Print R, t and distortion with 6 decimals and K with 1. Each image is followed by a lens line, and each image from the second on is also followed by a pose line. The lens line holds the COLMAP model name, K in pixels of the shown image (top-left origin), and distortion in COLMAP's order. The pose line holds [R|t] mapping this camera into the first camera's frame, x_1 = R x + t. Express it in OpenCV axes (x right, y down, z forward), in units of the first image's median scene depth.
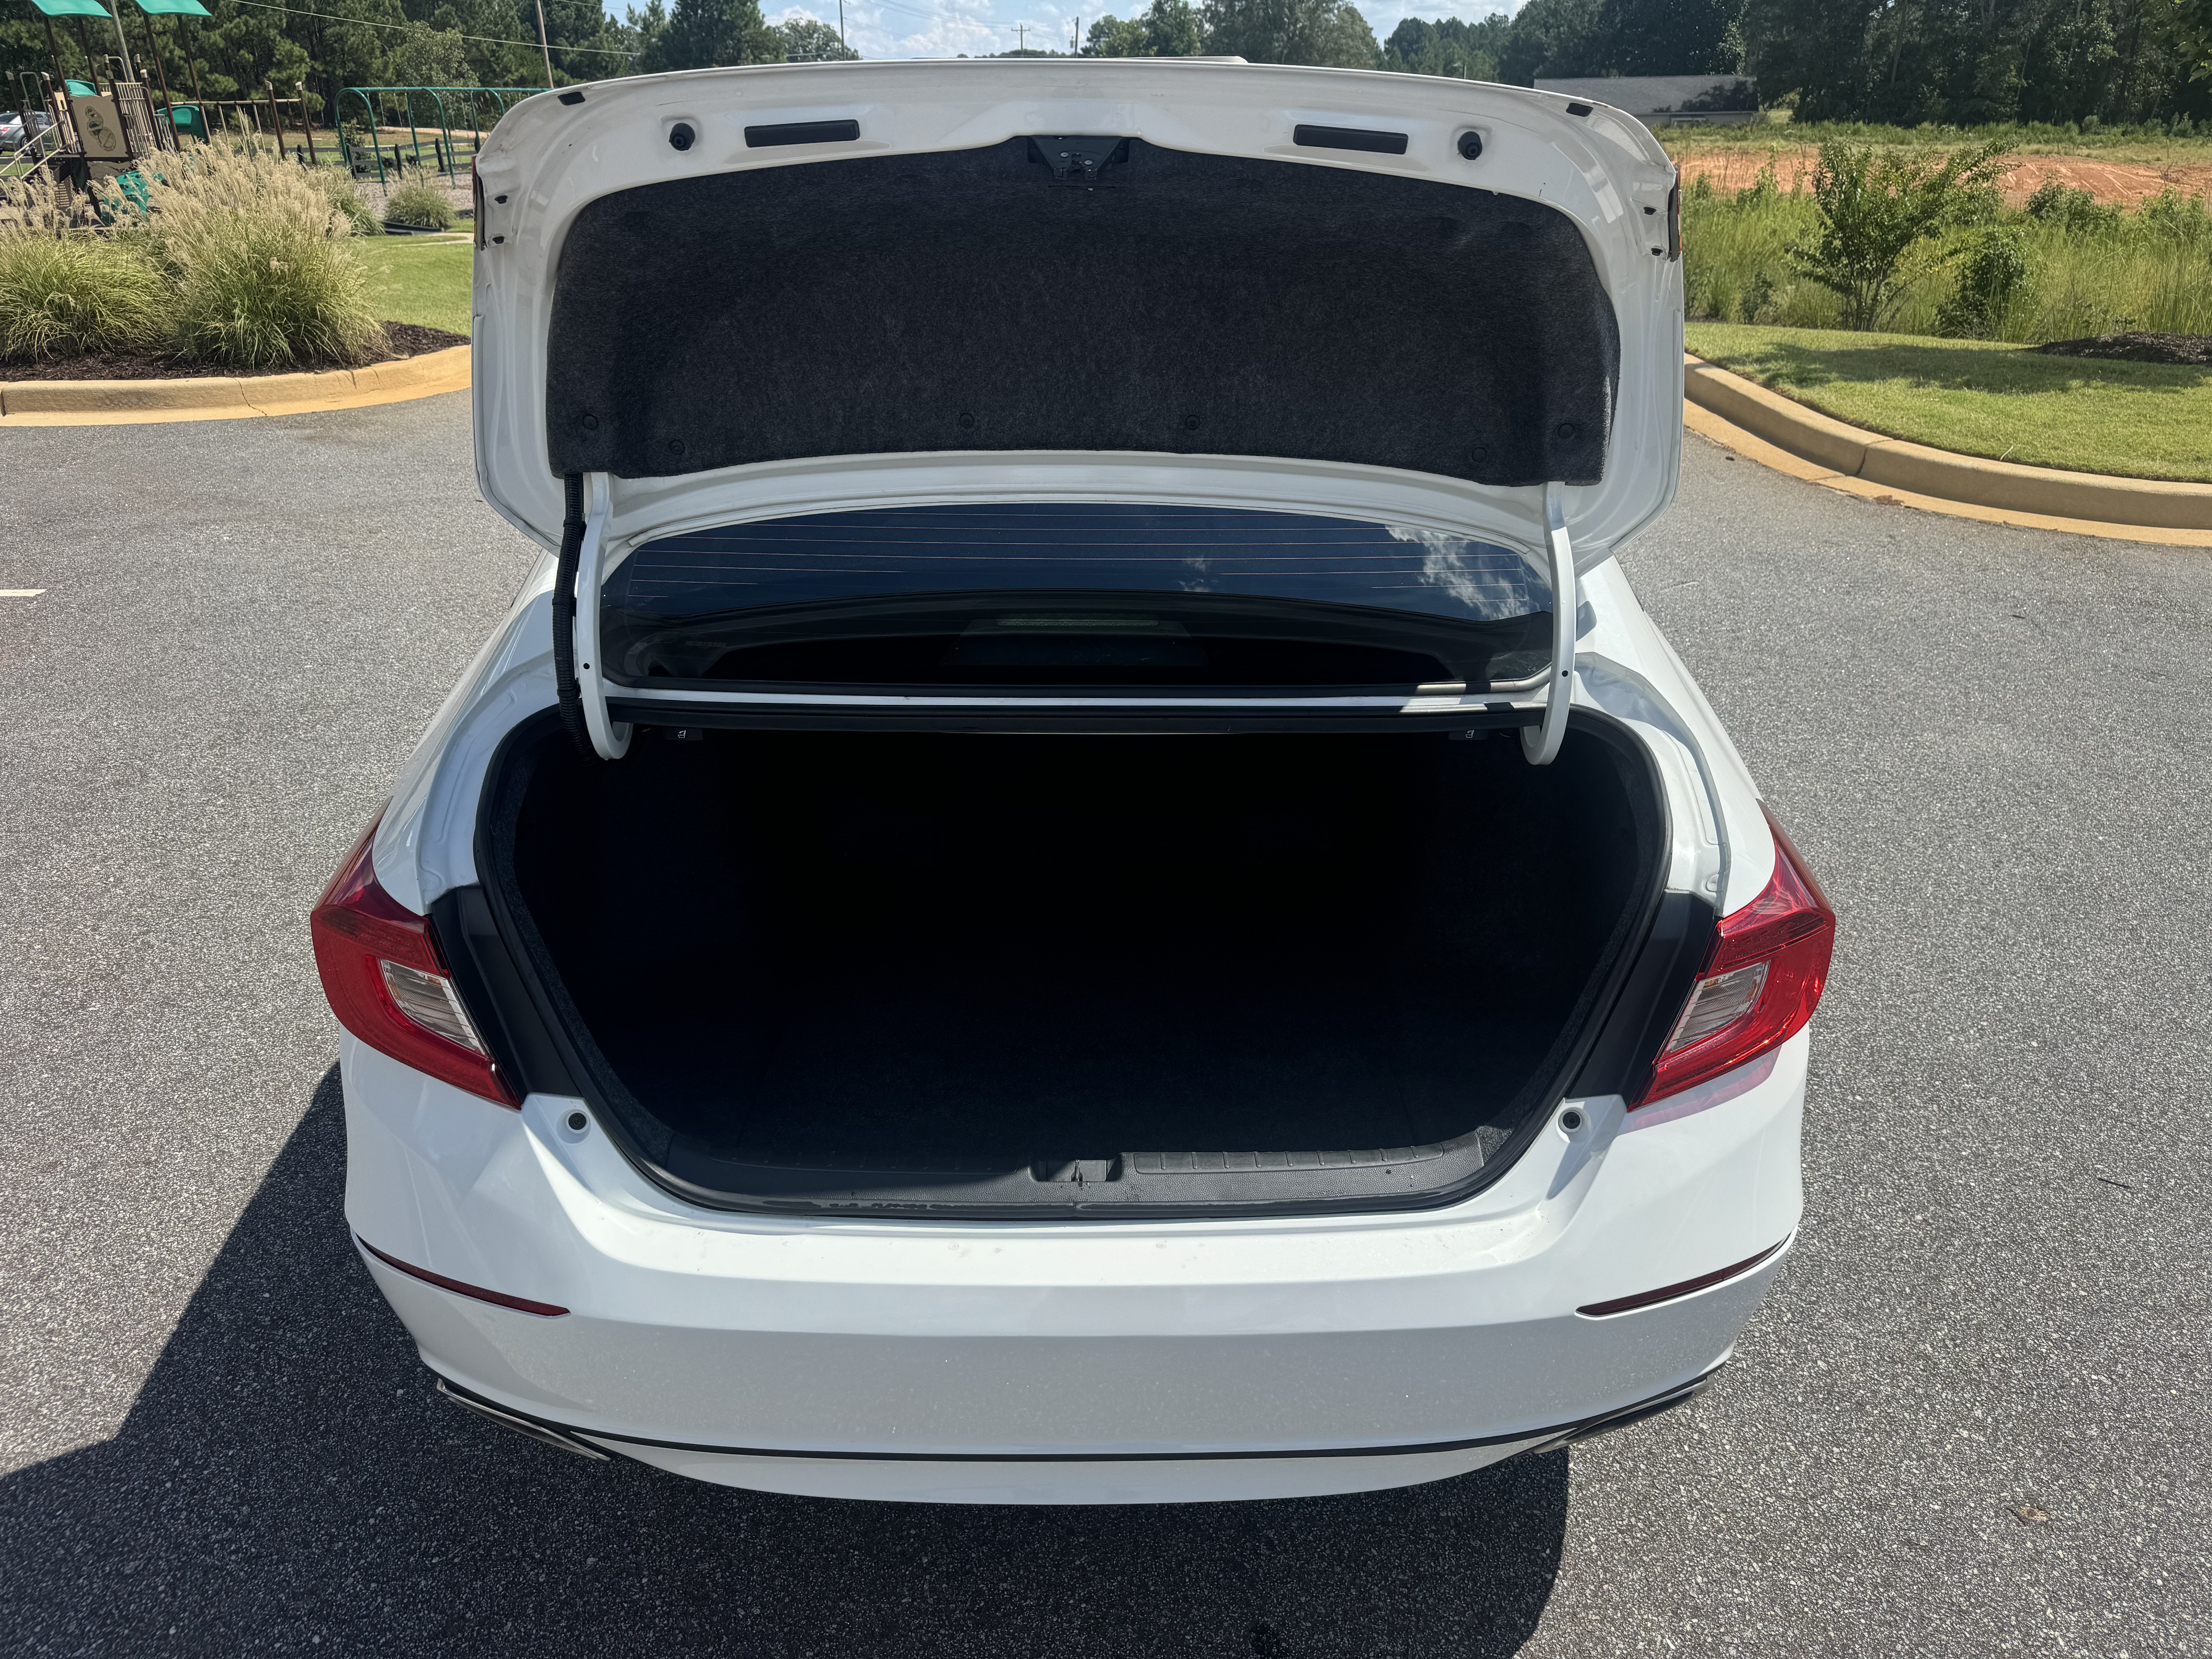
lens RADIAL K [[1570.2, 0, 1107.8], [0, 1570.2, 837.1], [0, 0, 1]] dist [-0.002615, -0.001958]
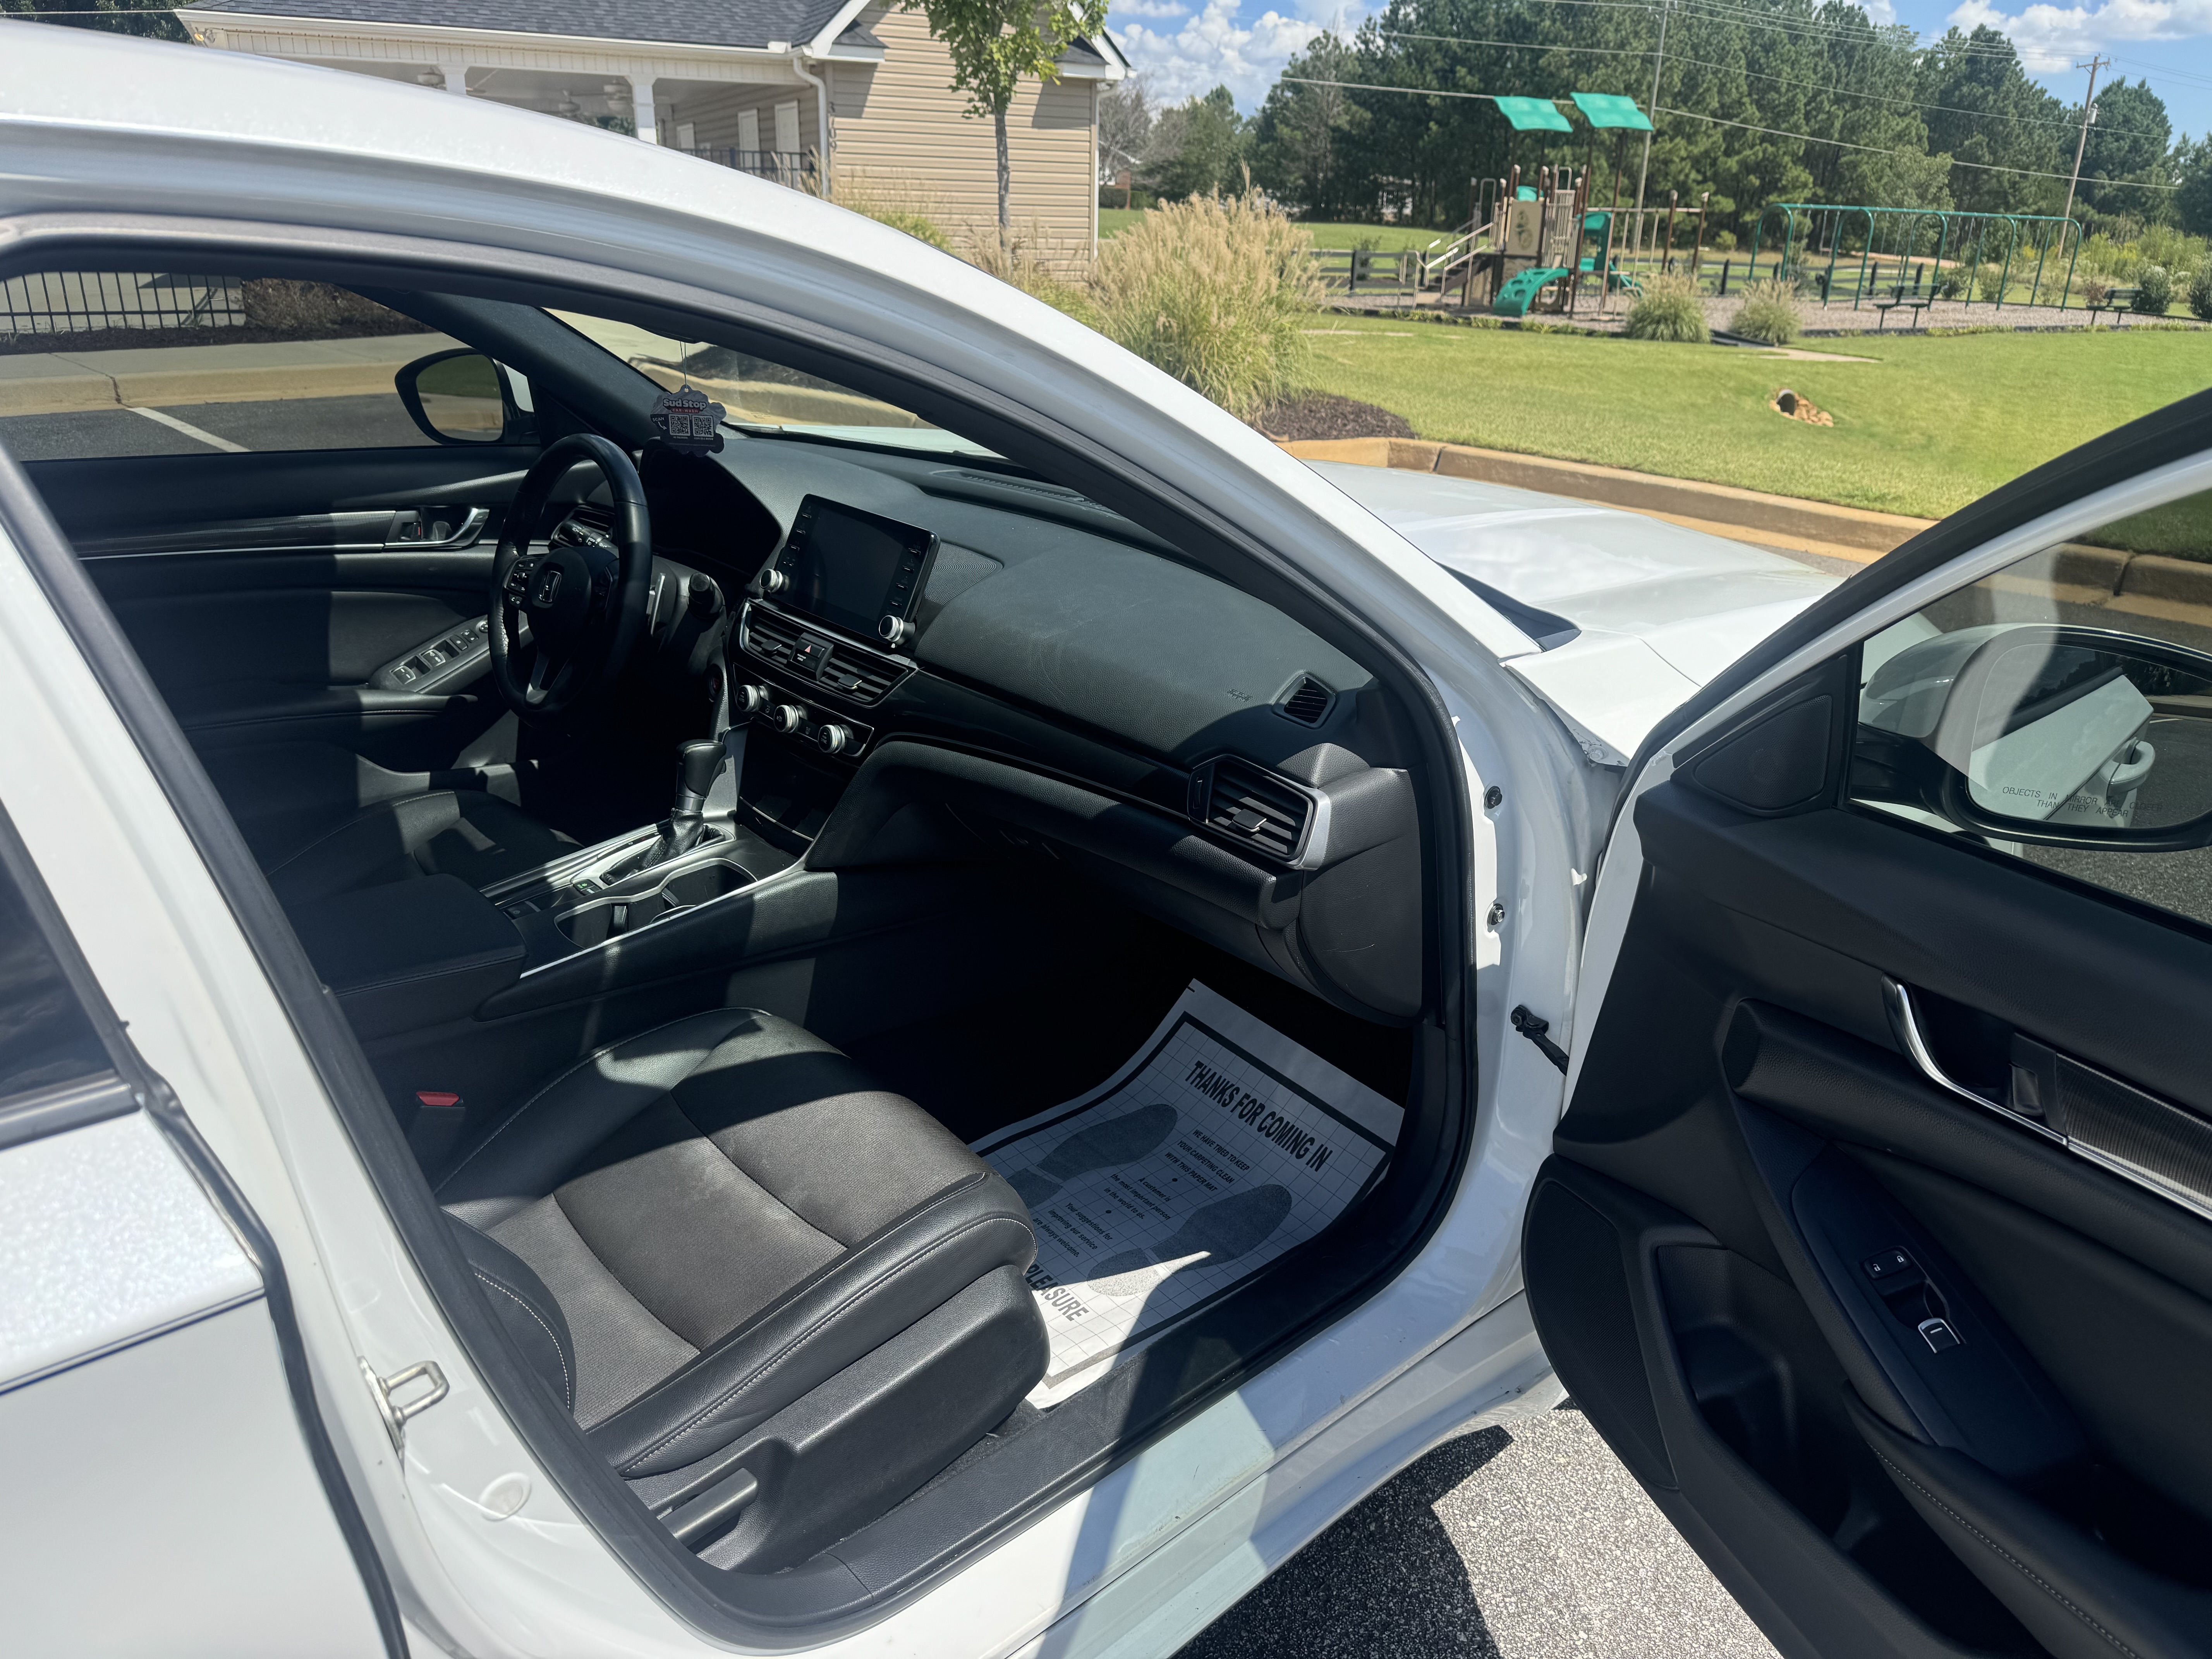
lens RADIAL K [[1578.8, 0, 1123.2], [0, 1578.8, 821.5], [0, 0, 1]] dist [0.007715, -0.005673]
pose [[0.670286, 0.293959, -0.681399, 0.166270], [-0.348982, 0.935197, 0.060159, -0.130411], [0.654926, 0.197473, 0.729435, 0.349508]]
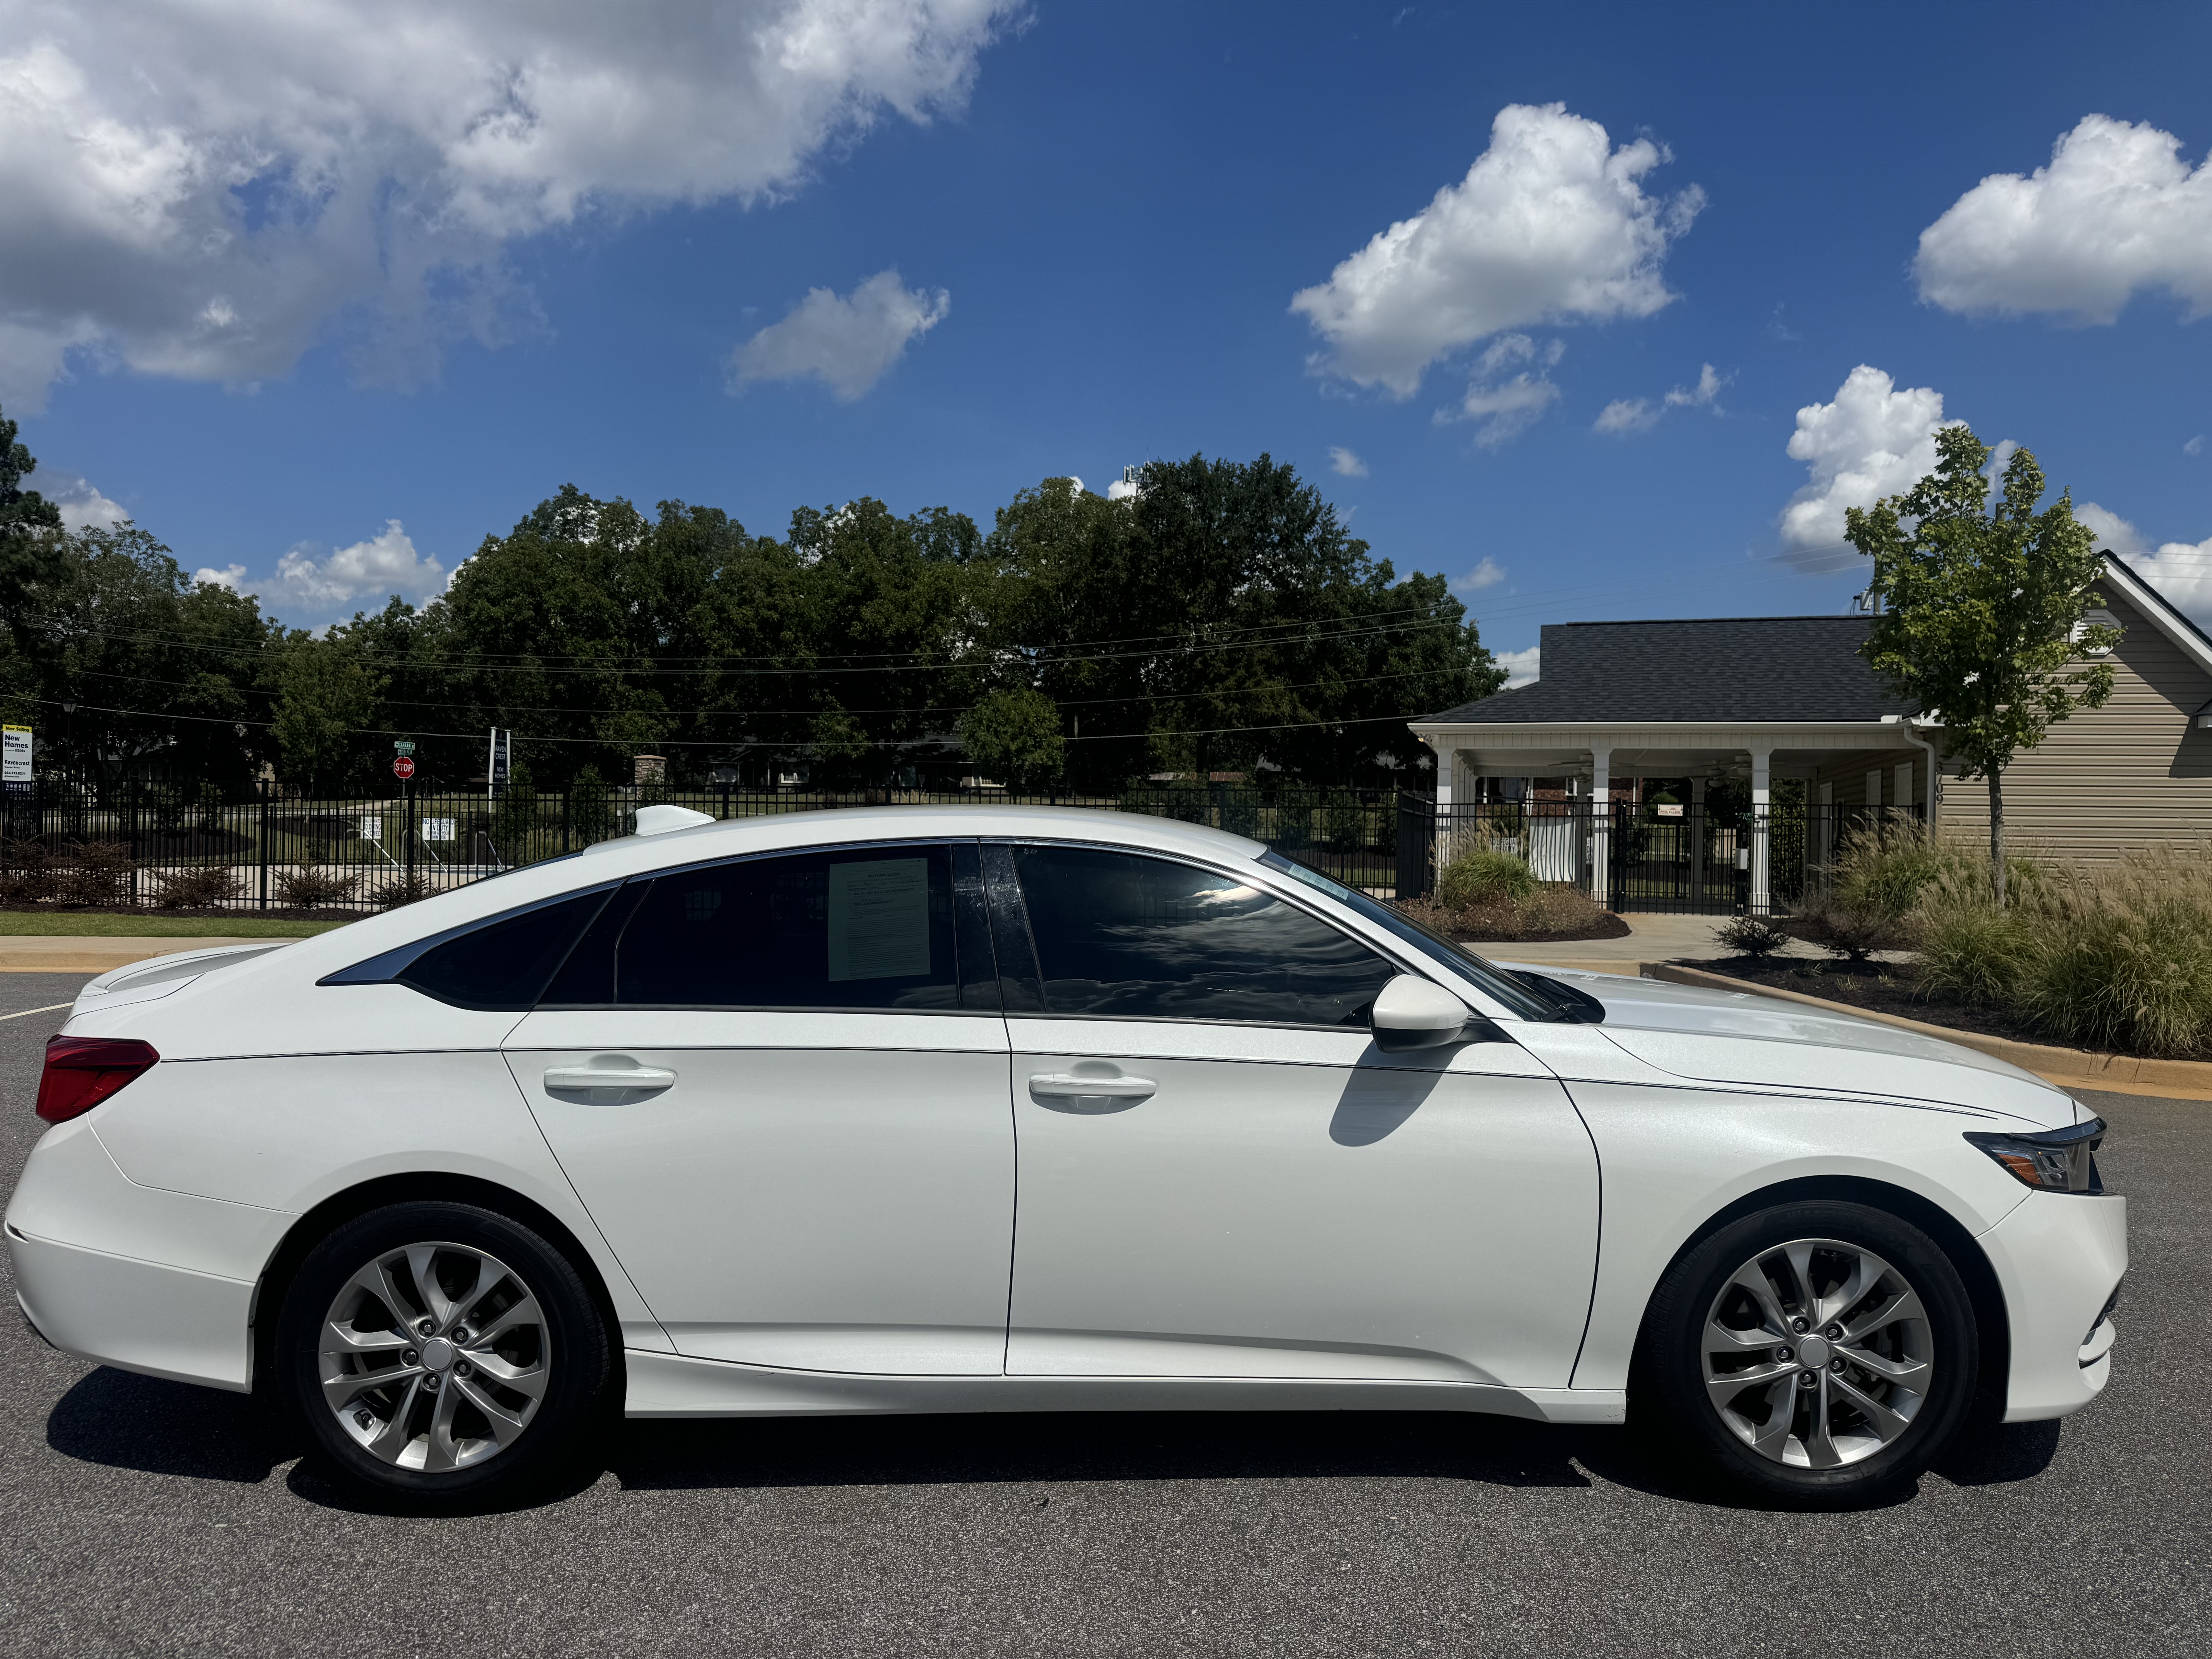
lens RADIAL K [[1570.2, 0, 1107.8], [0, 1570.2, 837.1], [0, 0, 1]] dist [-0.002615, -0.001958]
pose [[0.007478, 0.016358, -0.999838, 0.455517], [-0.446776, 0.894575, 0.011295, -0.153410], [0.894615, 0.446619, 0.013998, 0.380665]]
